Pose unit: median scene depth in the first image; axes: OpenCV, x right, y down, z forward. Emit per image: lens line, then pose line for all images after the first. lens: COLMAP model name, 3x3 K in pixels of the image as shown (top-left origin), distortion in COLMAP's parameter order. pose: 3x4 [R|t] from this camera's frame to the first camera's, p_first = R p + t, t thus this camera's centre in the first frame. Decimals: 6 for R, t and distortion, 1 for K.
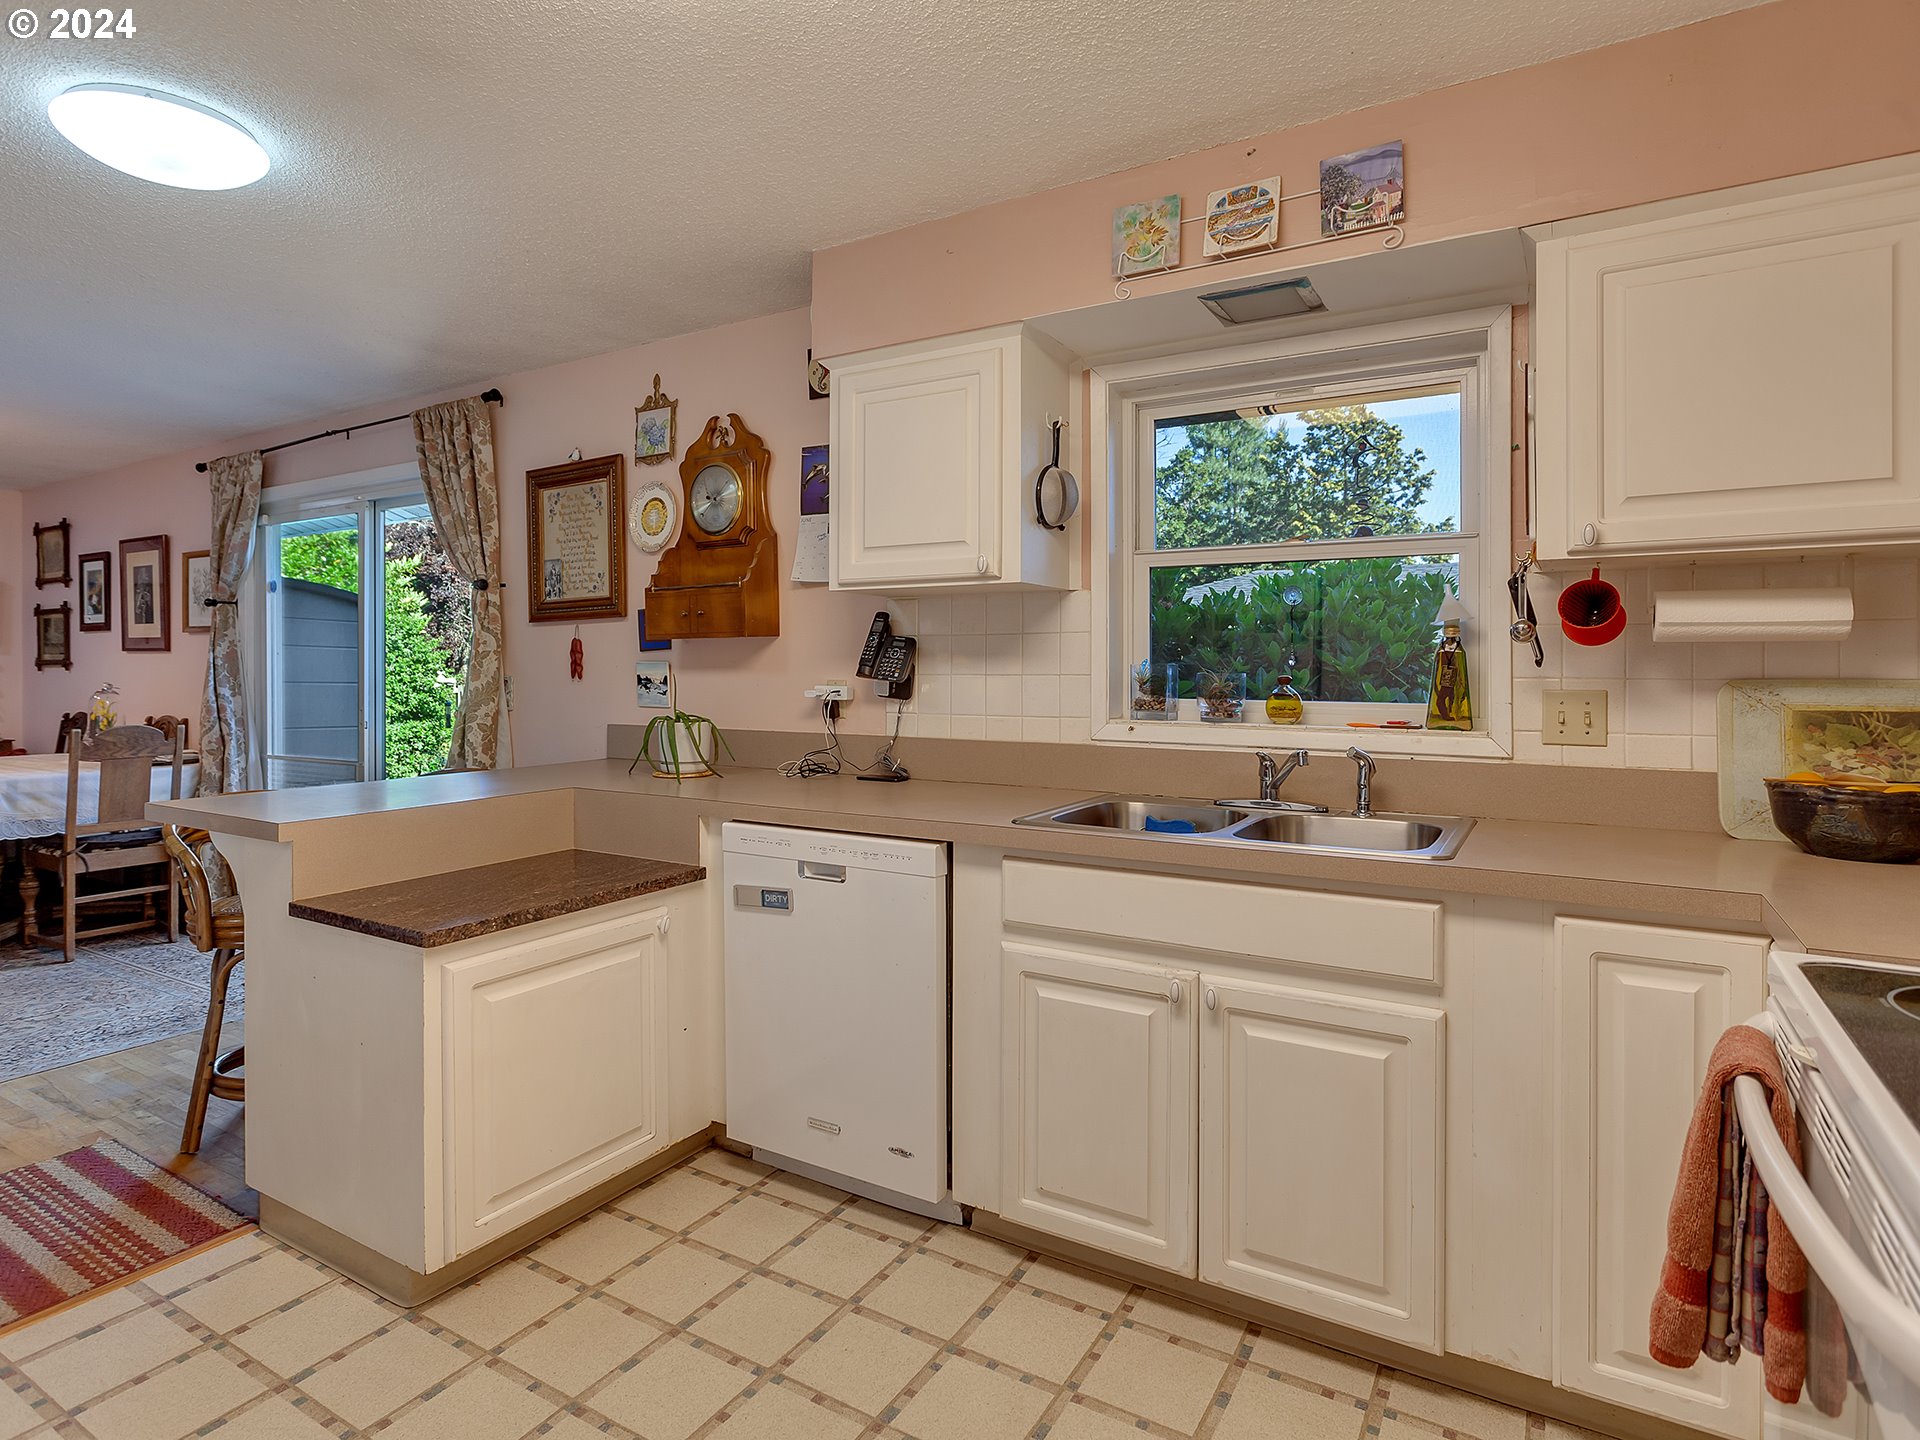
lens RADIAL K [[1059.9, 0, 947.8], [0, 1059.9, 665.3], [0, 0, 1]] dist [0.000483, 0.000770]
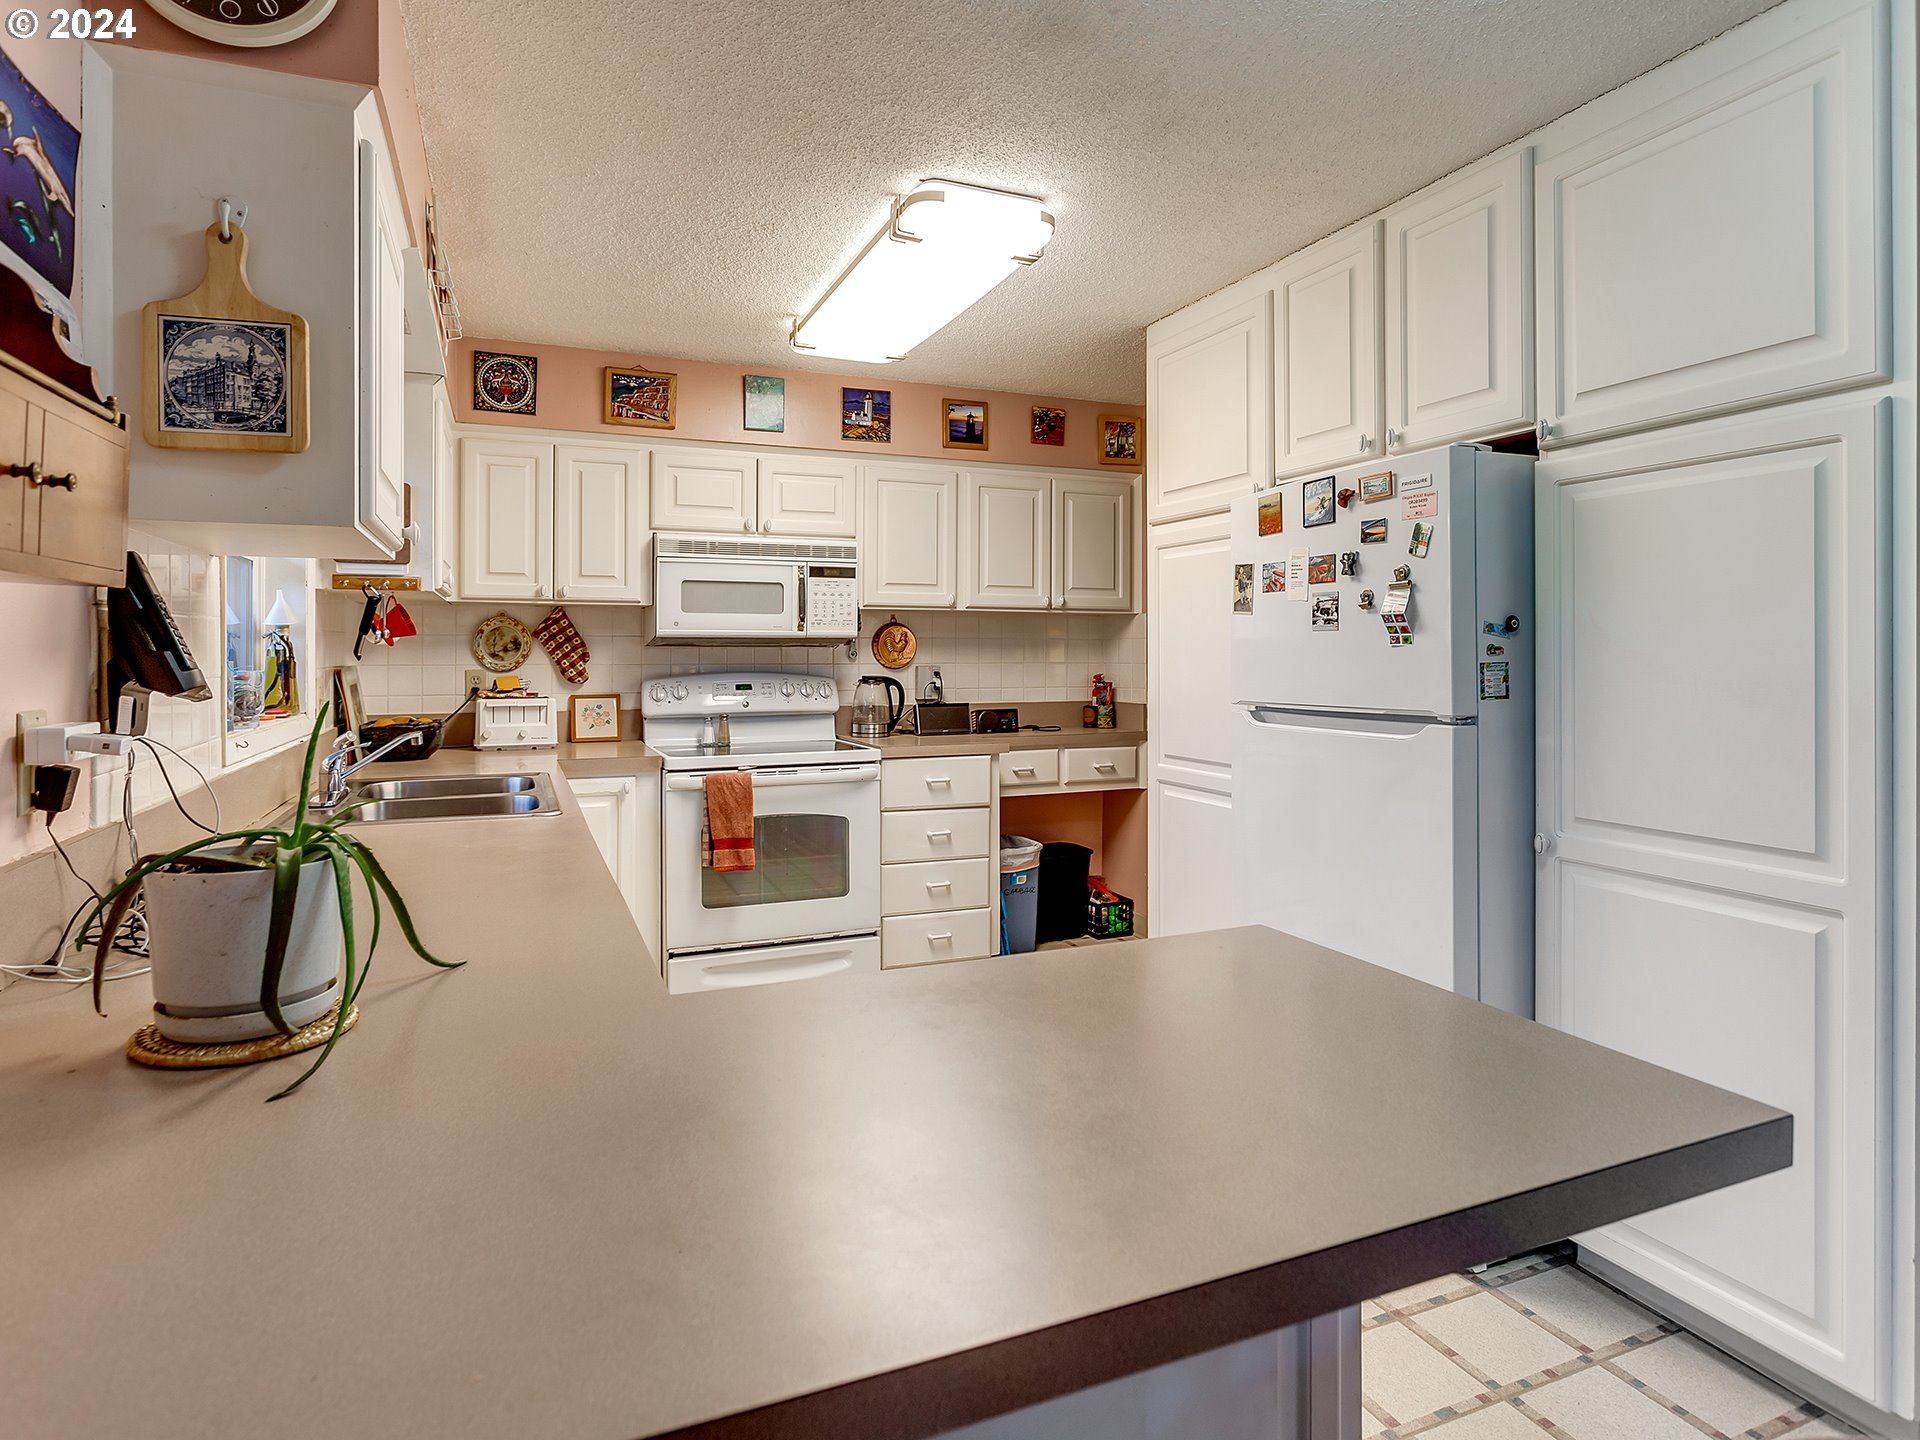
lens RADIAL K [[1064.0, 0, 955.0], [0, 1064.0, 648.5], [0, 0, 1]] dist [-0.004675, 0.000657]
pose [[-0.814843, 0.001267, 0.579680, -0.876024], [-0.000726, 0.999995, -0.003206, -0.010507], [-0.579681, -0.003033, -0.814838, 1.662685]]
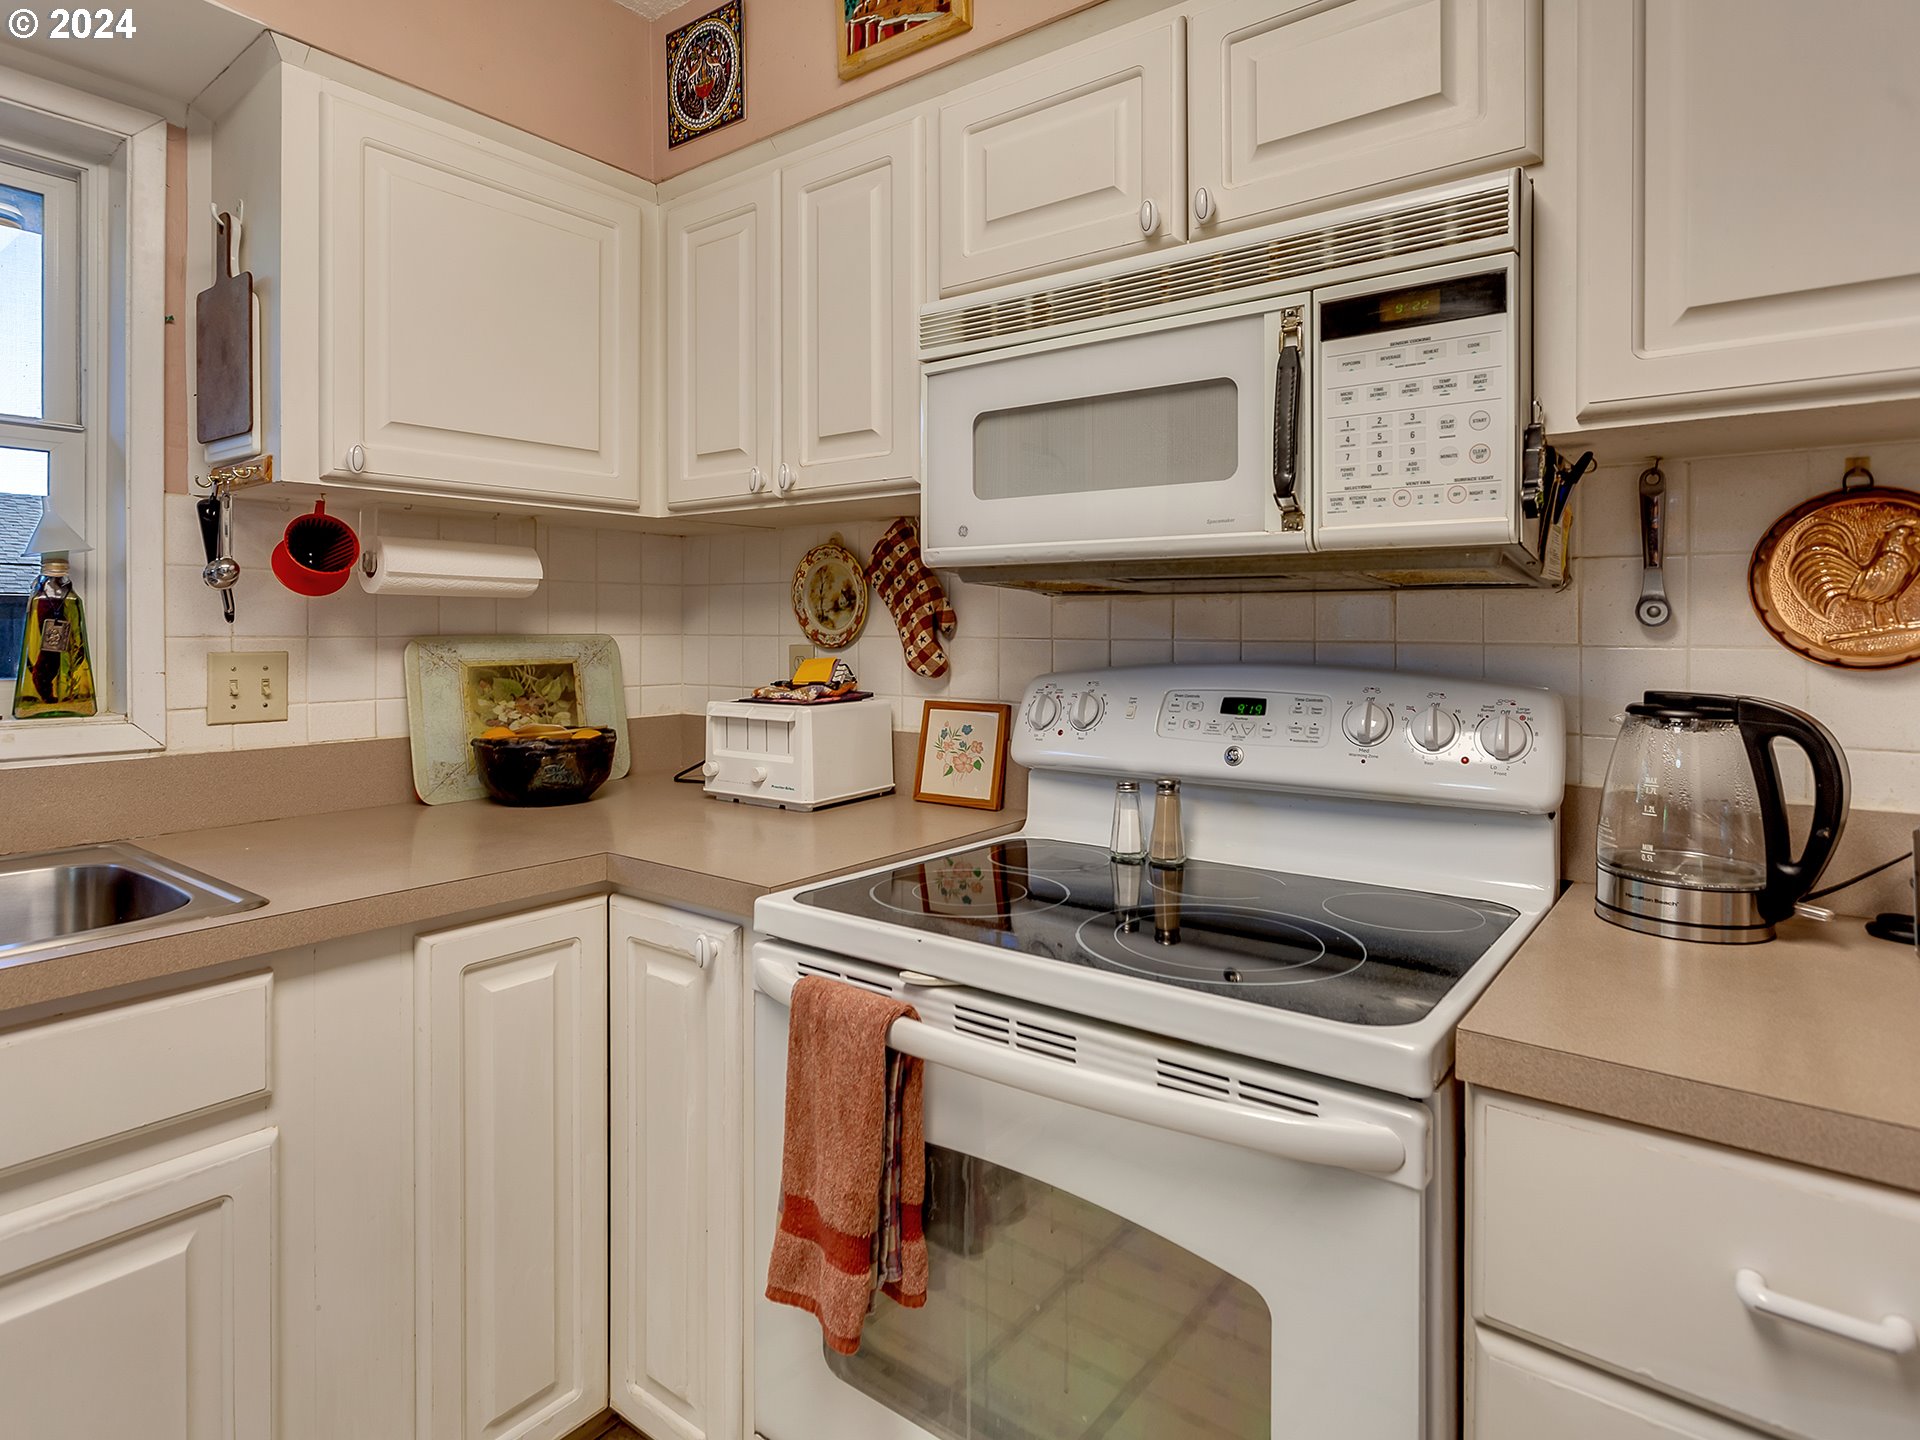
lens RADIAL K [[1072.9, 0, 930.3], [0, 1072.9, 625.4], [0, 0, 1]] dist [-0.020416, 0.017049]
pose [[0.112448, 0.000579, 0.993657, -0.132381], [-0.002253, 0.999997, -0.000328, 0.002789], [-0.993655, -0.002201, 0.112449, 0.406478]]
